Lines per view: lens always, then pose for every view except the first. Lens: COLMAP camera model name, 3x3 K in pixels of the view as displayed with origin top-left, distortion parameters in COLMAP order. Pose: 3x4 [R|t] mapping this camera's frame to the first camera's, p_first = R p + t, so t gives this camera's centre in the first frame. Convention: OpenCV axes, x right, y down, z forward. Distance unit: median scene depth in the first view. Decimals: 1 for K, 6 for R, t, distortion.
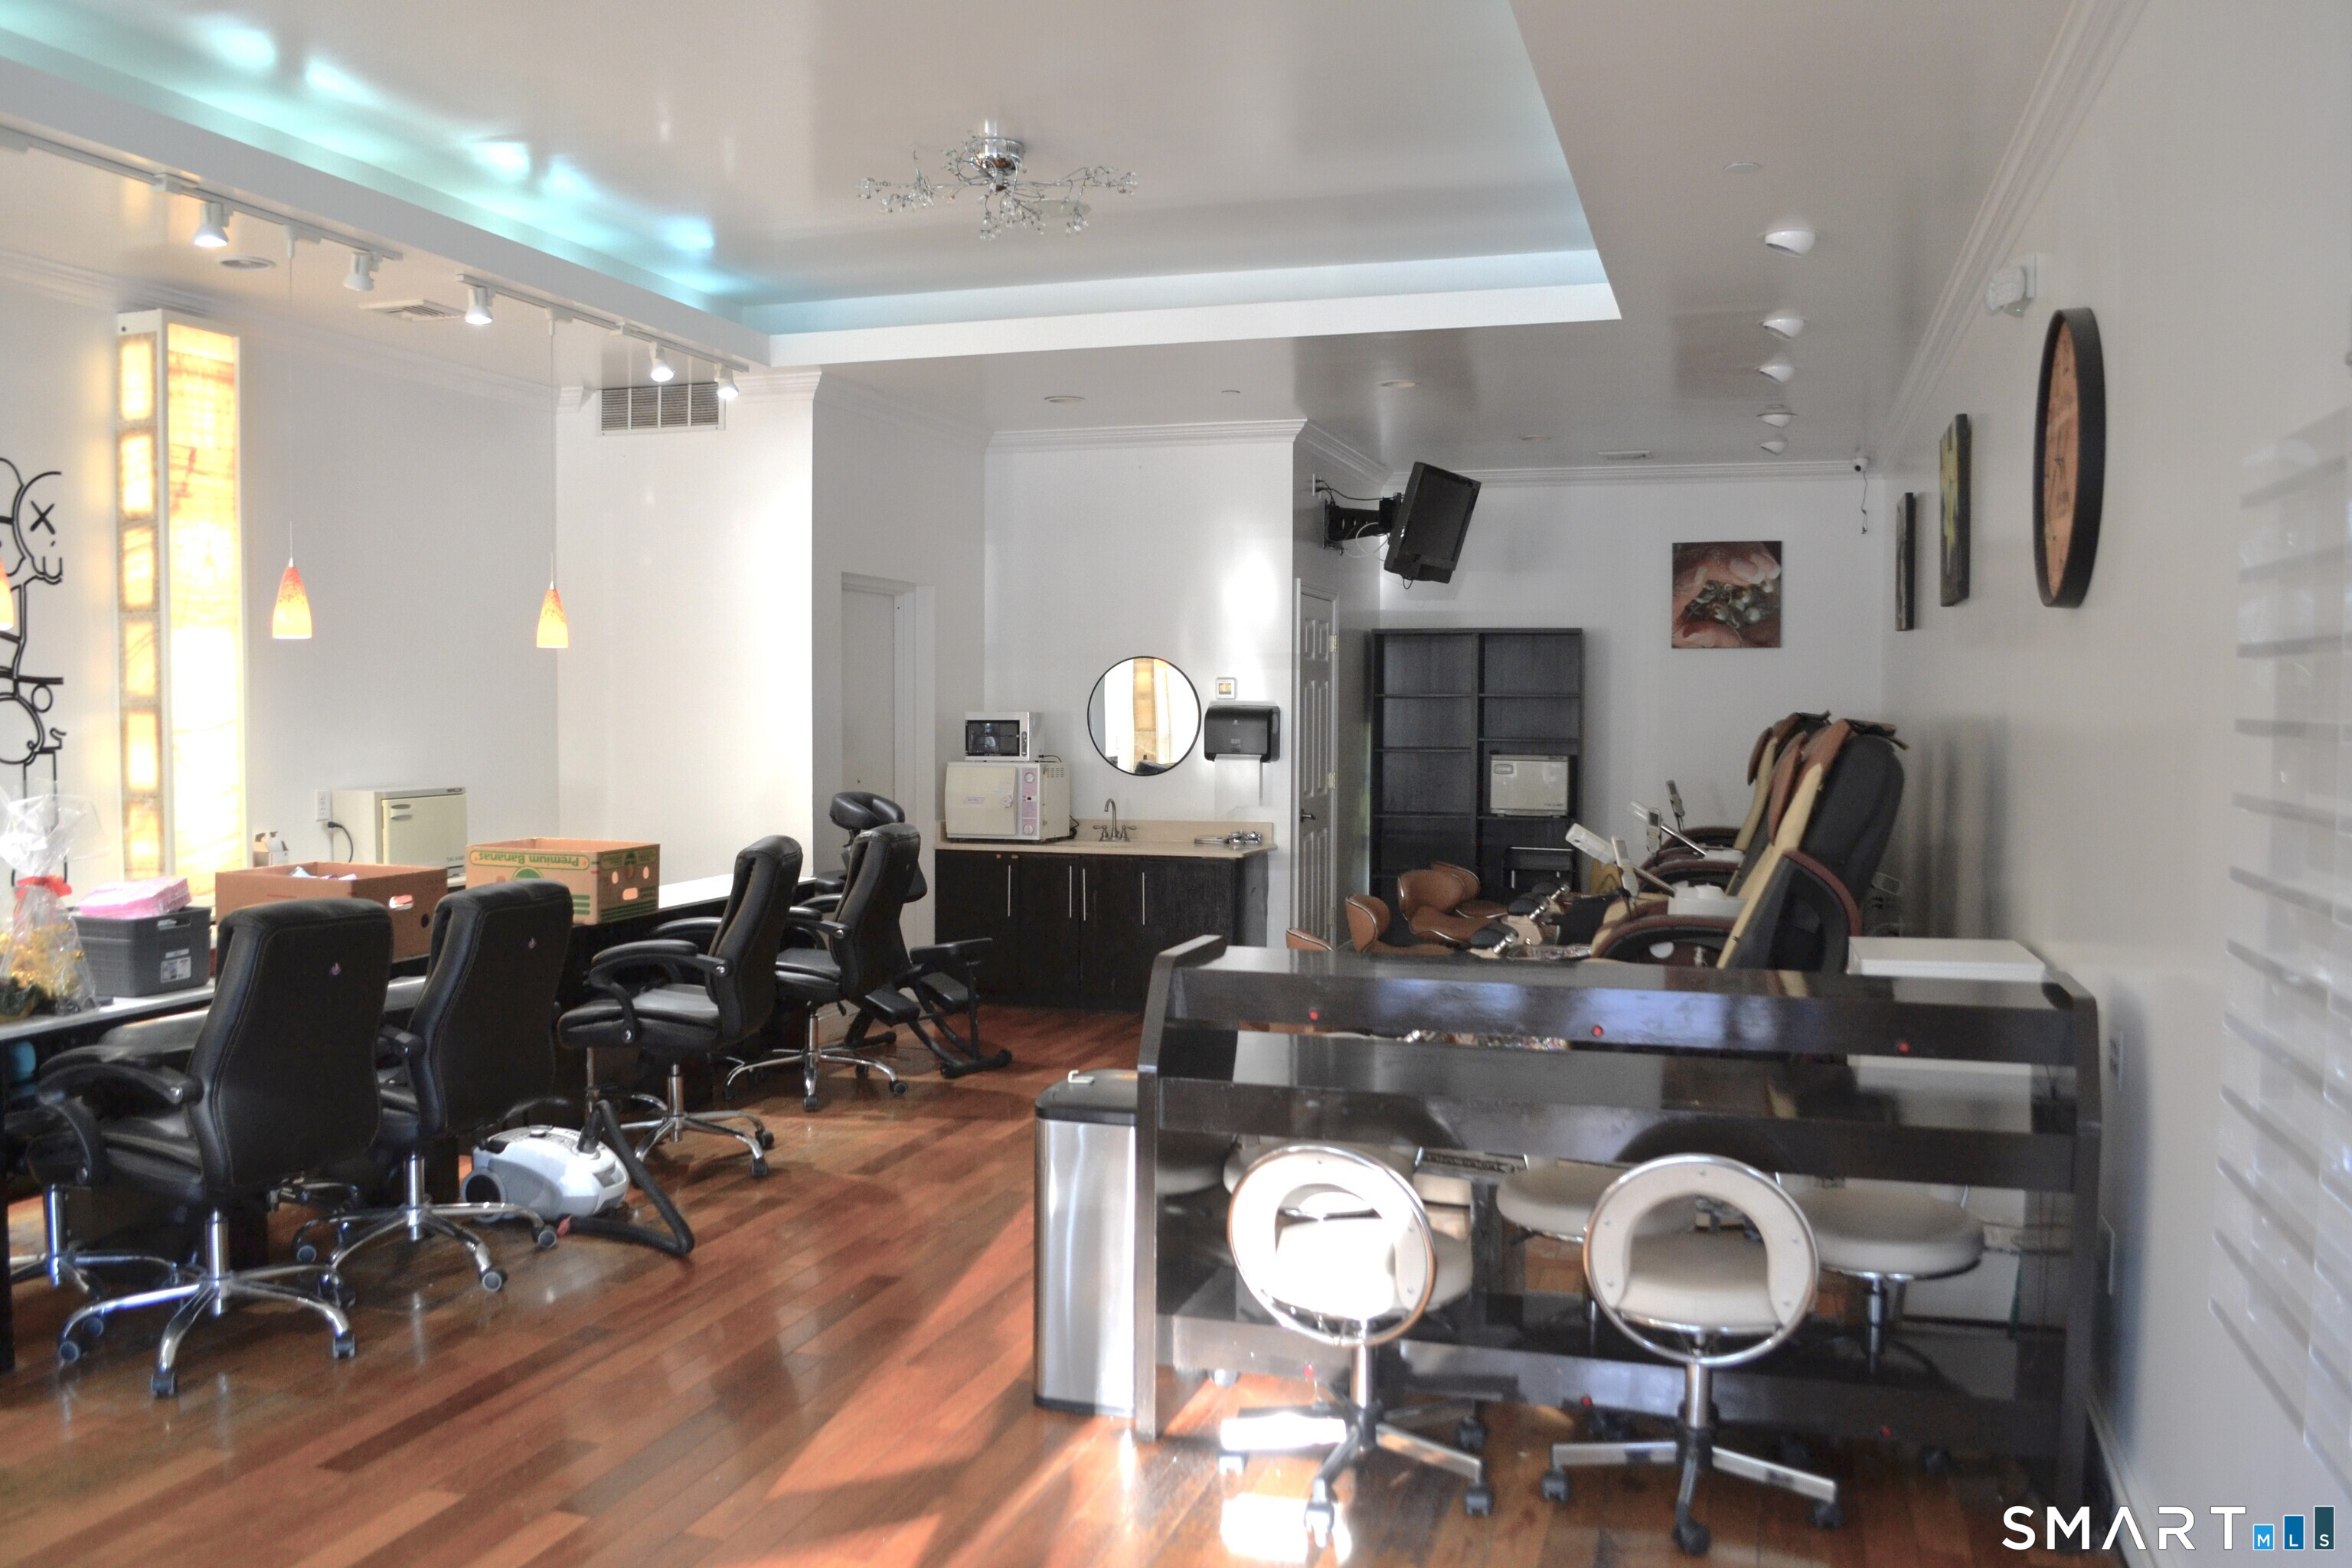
lens RADIAL K [[1899.5, 0, 1176.7], [0, 1899.5, 786.2], [0, 0, 1]] dist [-0.002703, 0.000554]
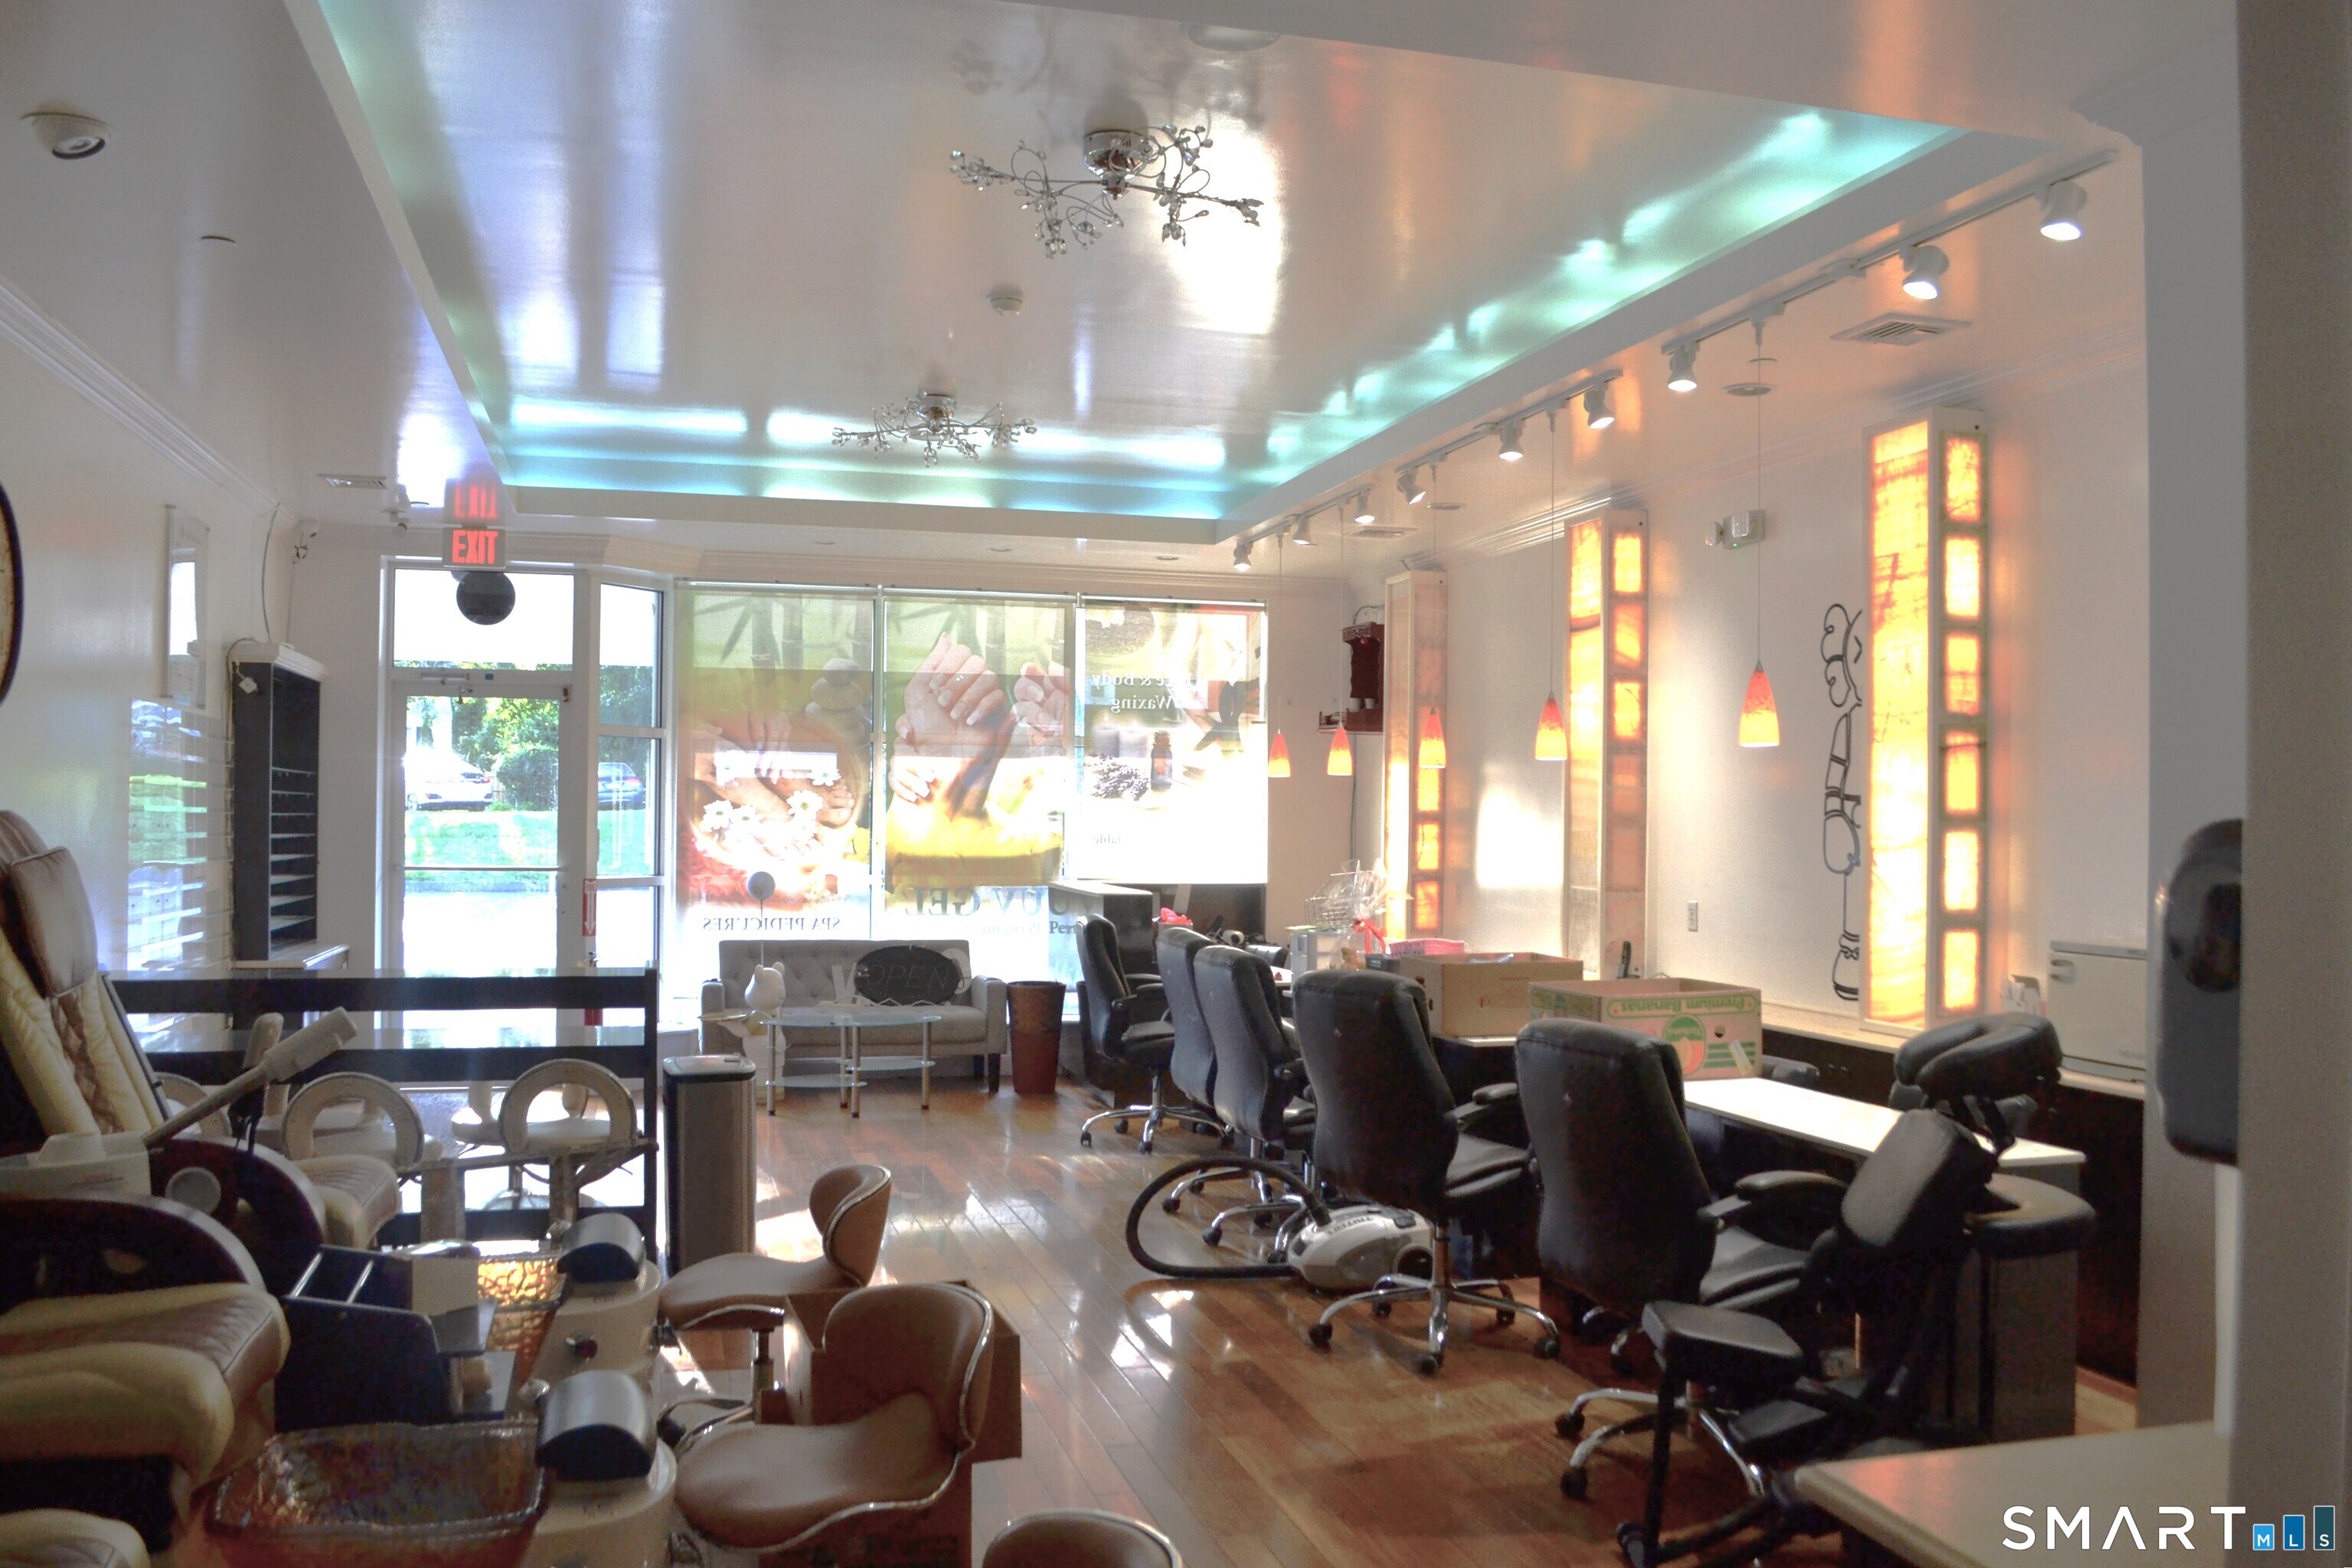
lens RADIAL K [[1899.5, 0, 1175.6], [0, 1899.5, 787.6], [0, 0, 1]] dist [-0.002703, 0.000554]
pose [[-0.835357, -0.007232, -0.549661, 0.328748], [-0.026697, 0.999267, 0.027425, -0.081319], [0.549060, 0.037584, -0.834938, 1.695083]]
